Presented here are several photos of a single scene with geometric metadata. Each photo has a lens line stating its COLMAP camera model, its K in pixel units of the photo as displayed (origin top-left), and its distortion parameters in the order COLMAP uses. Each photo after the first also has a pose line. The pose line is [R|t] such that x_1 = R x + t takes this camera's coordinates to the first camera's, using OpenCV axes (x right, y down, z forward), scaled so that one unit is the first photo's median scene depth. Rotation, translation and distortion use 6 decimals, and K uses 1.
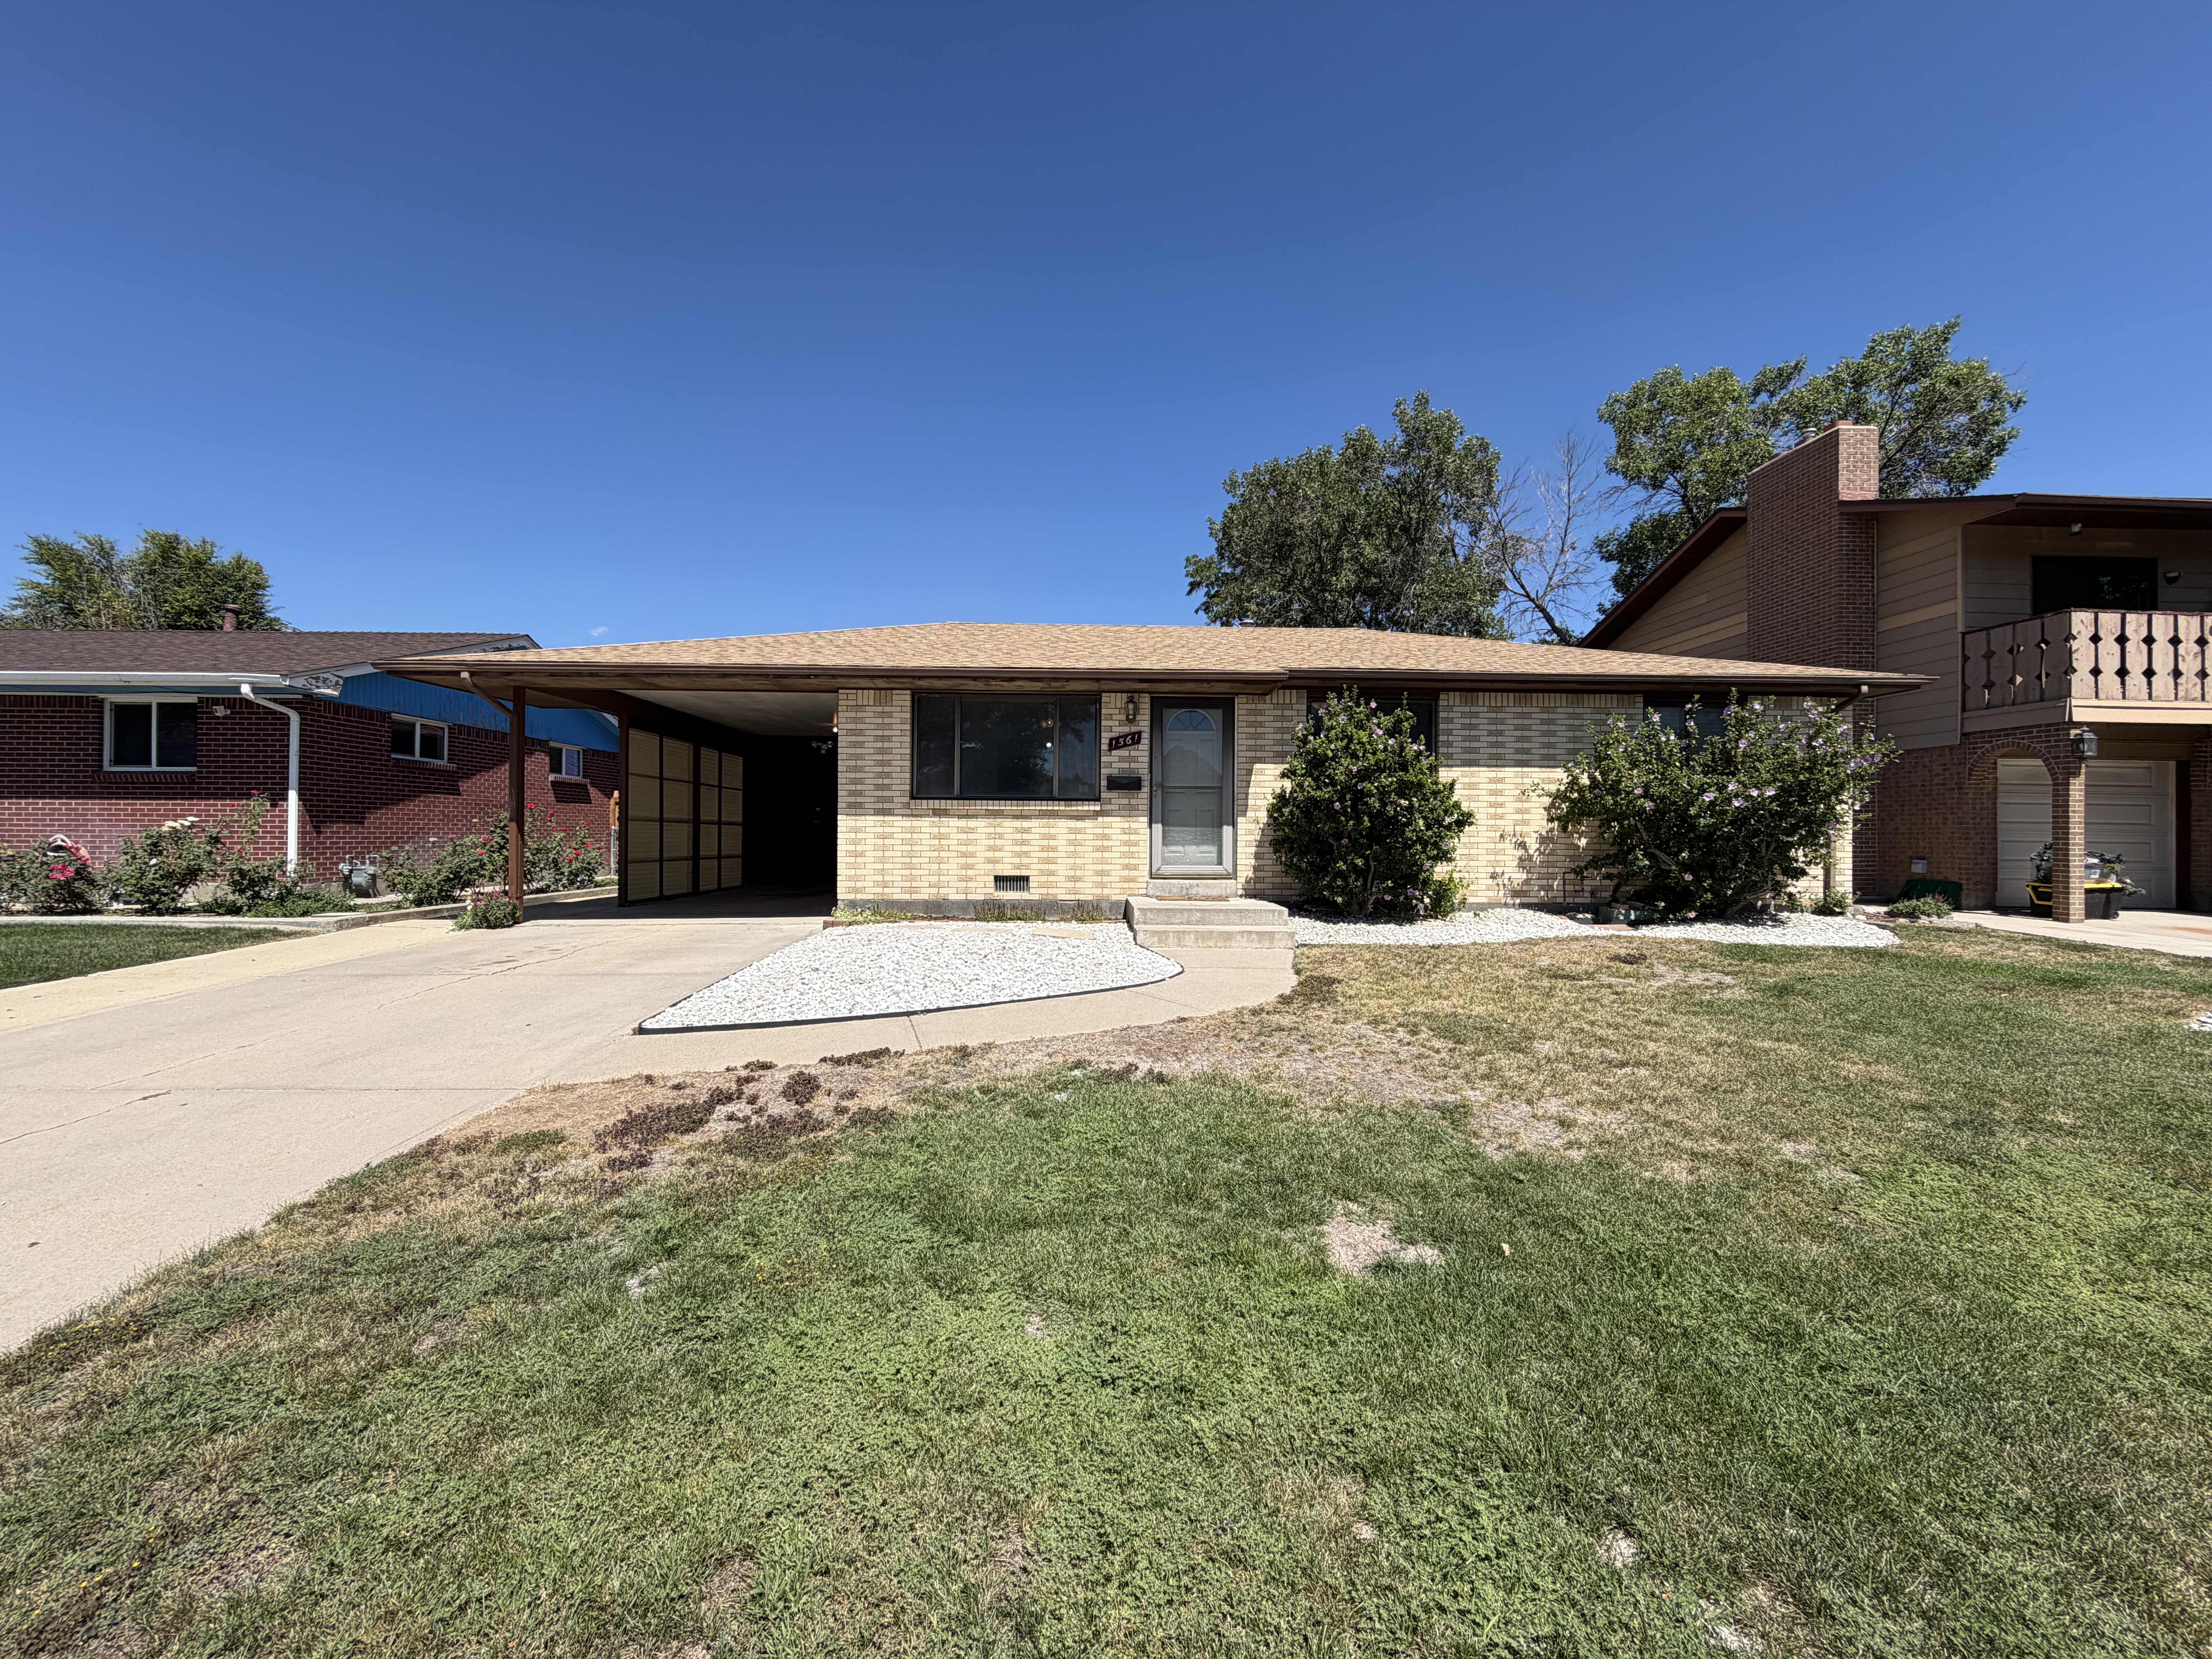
lens RADIAL K [[880.3, 0, 1106.0], [0, 880.3, 829.5], [0, 0, 1]] dist [-0.001764, -0.000082]
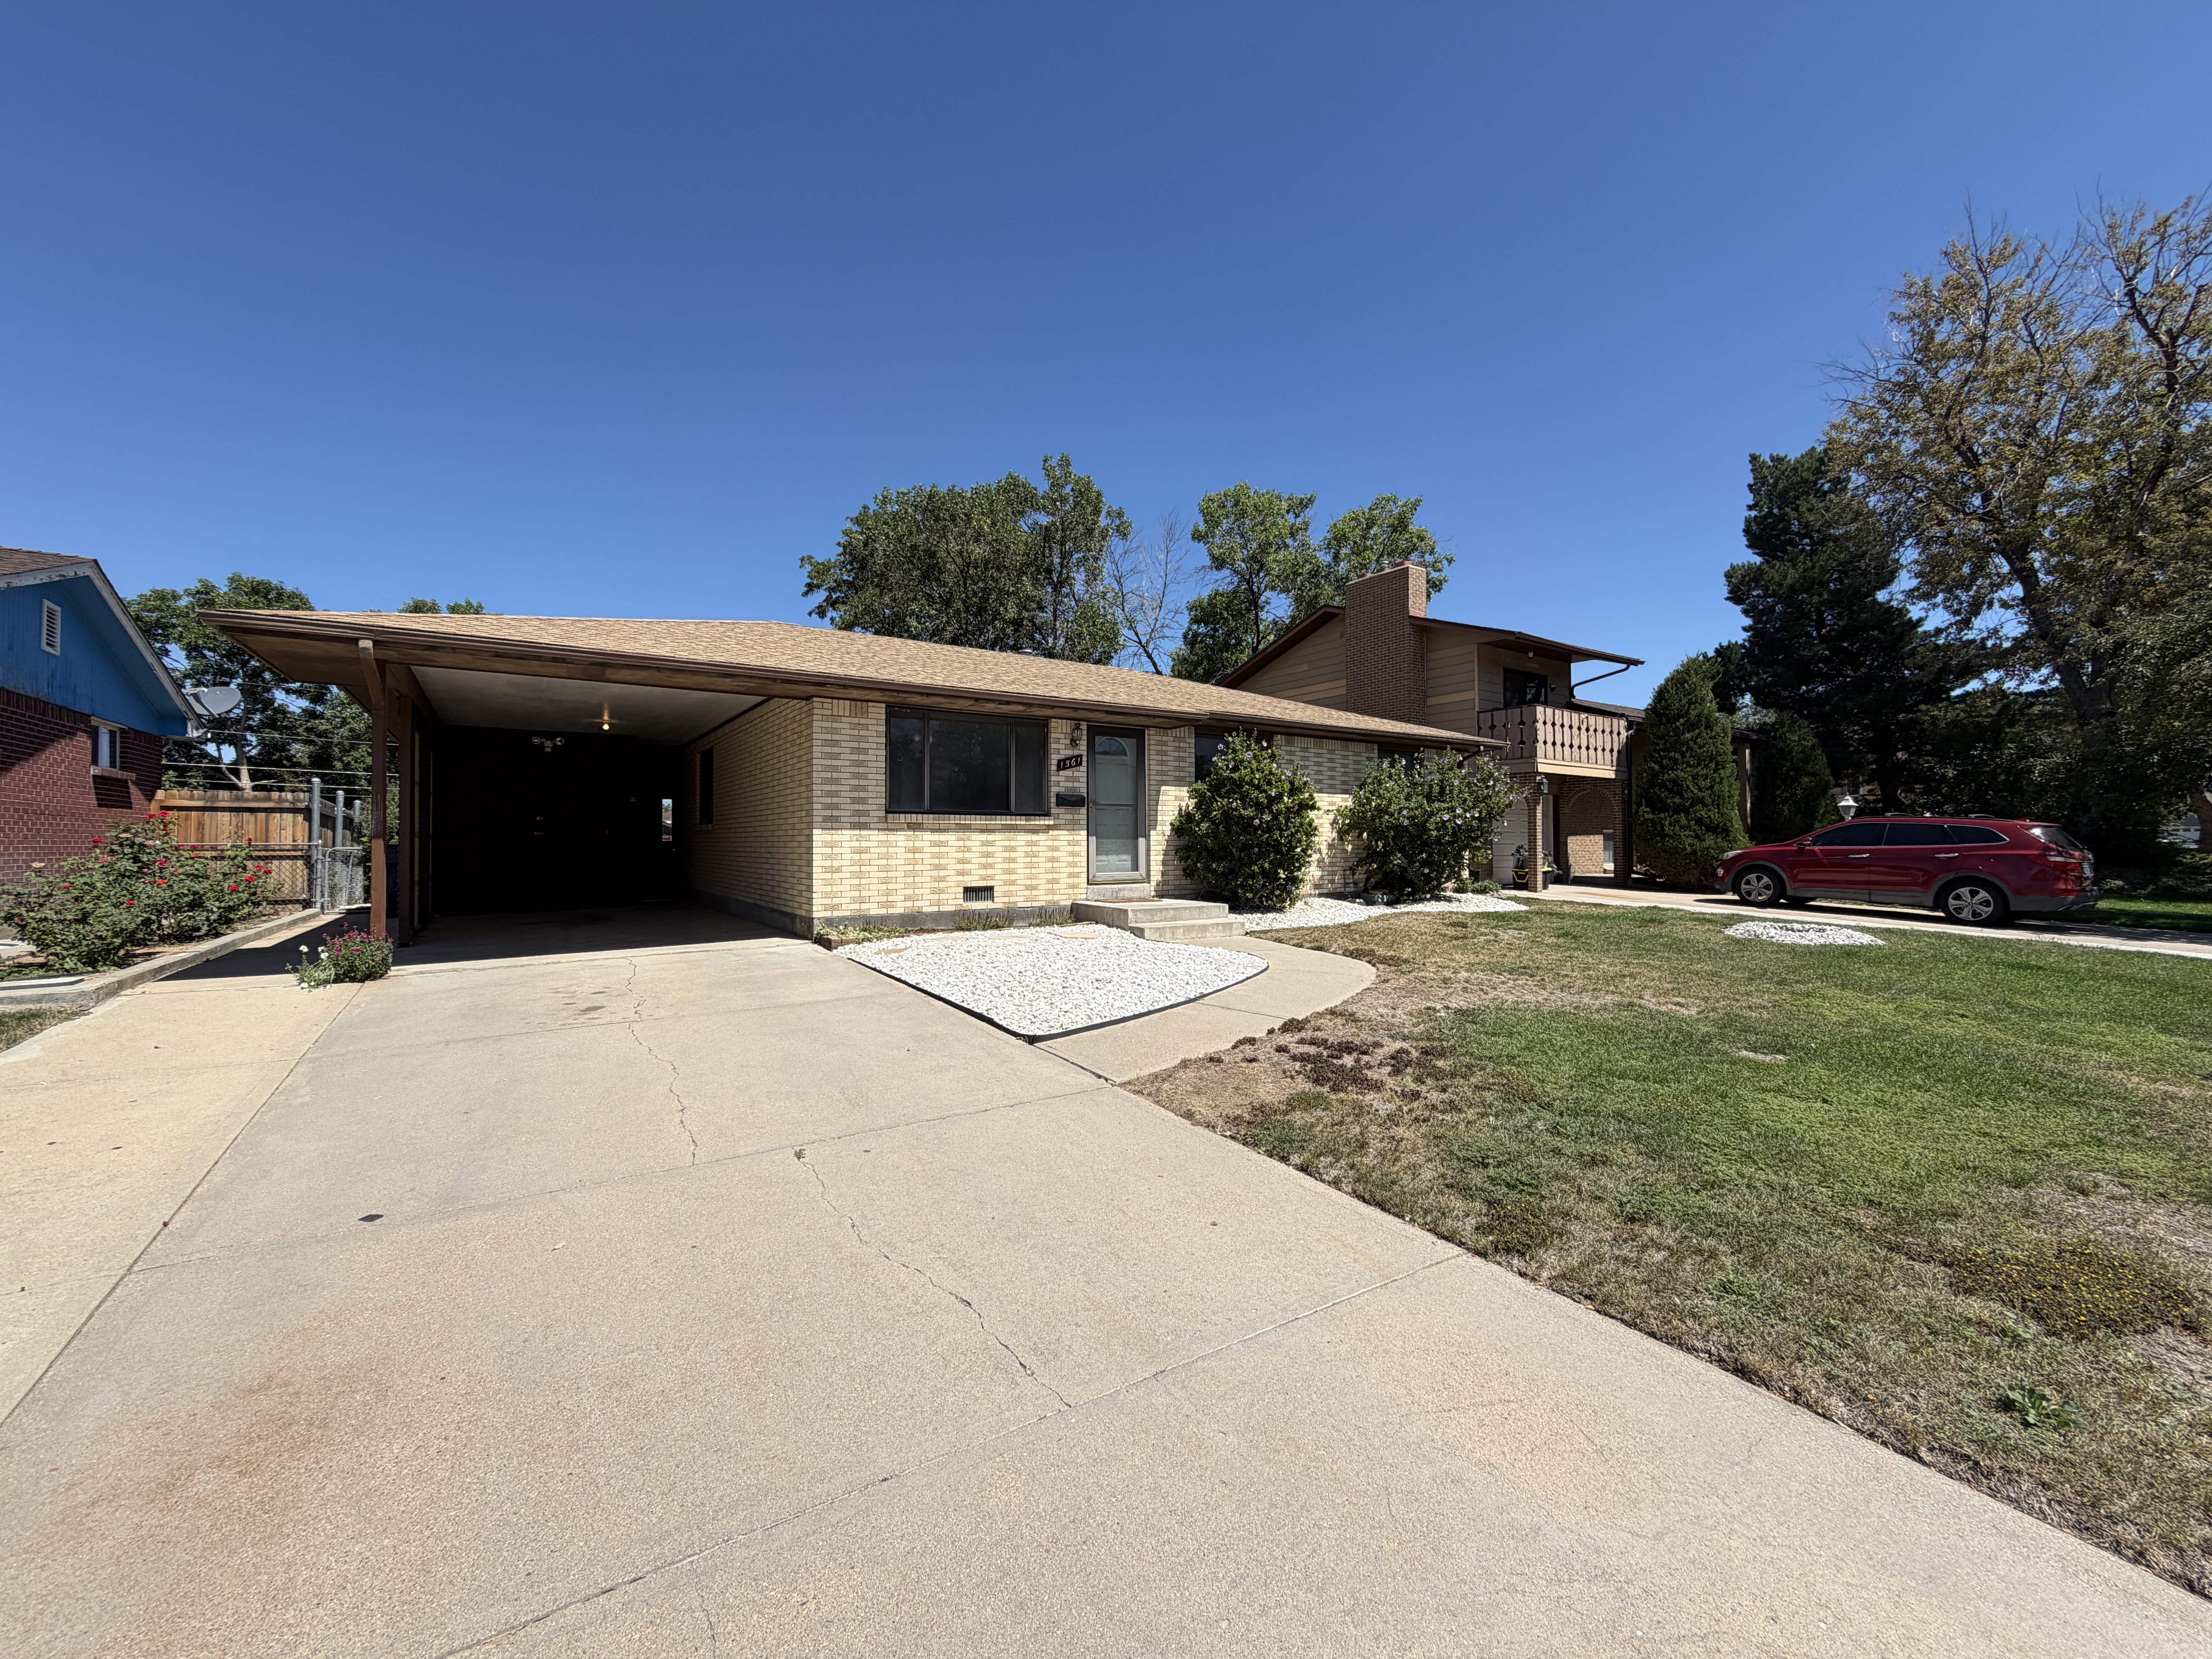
lens RADIAL K [[880.3, 0, 1106.0], [0, 880.3, 829.5], [0, 0, 1]] dist [-0.001764, -0.000082]
pose [[0.846185, -0.001477, 0.532888, -0.534989], [0.005443, 0.999968, -0.005871, -0.008632], [-0.532862, 0.007869, 0.846166, 0.026411]]
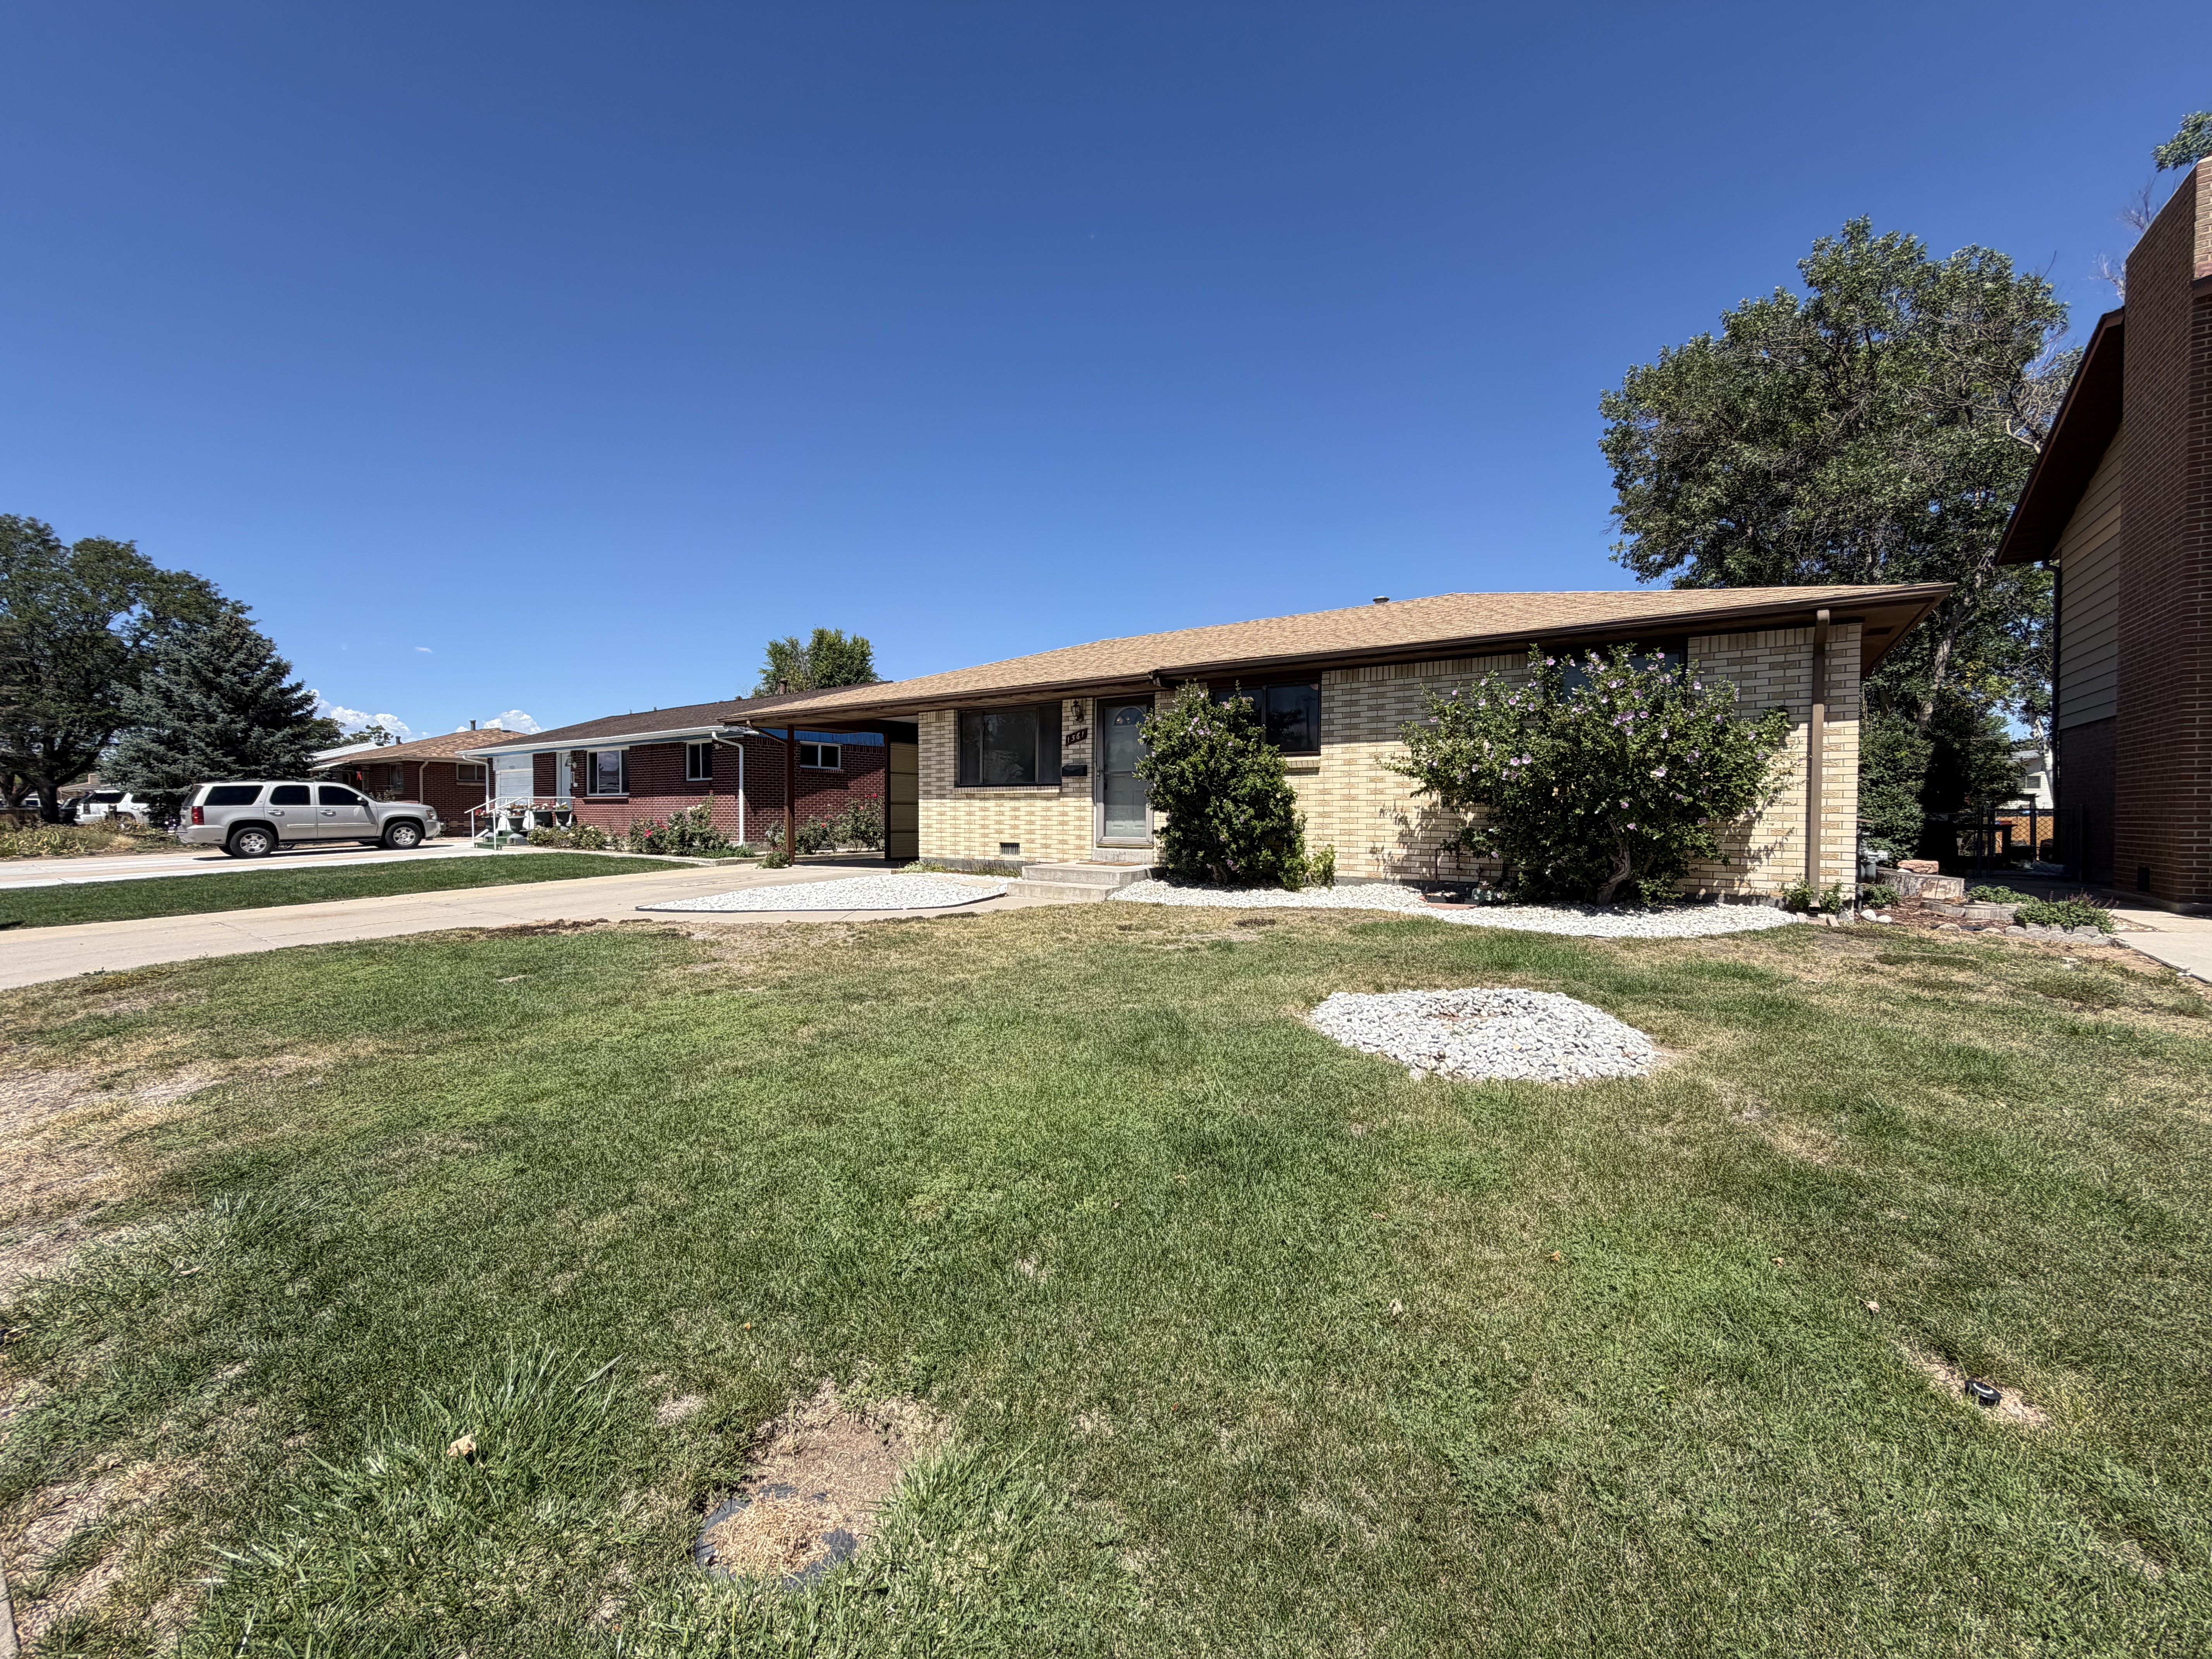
lens RADIAL K [[880.3, 0, 1106.0], [0, 880.3, 829.5], [0, 0, 1]] dist [-0.001764, -0.000082]
pose [[0.800196, 0.006878, -0.599699, 0.805675], [0.007384, 0.999745, 0.021320, 0.004880], [0.599693, -0.021489, 0.799942, 0.018062]]
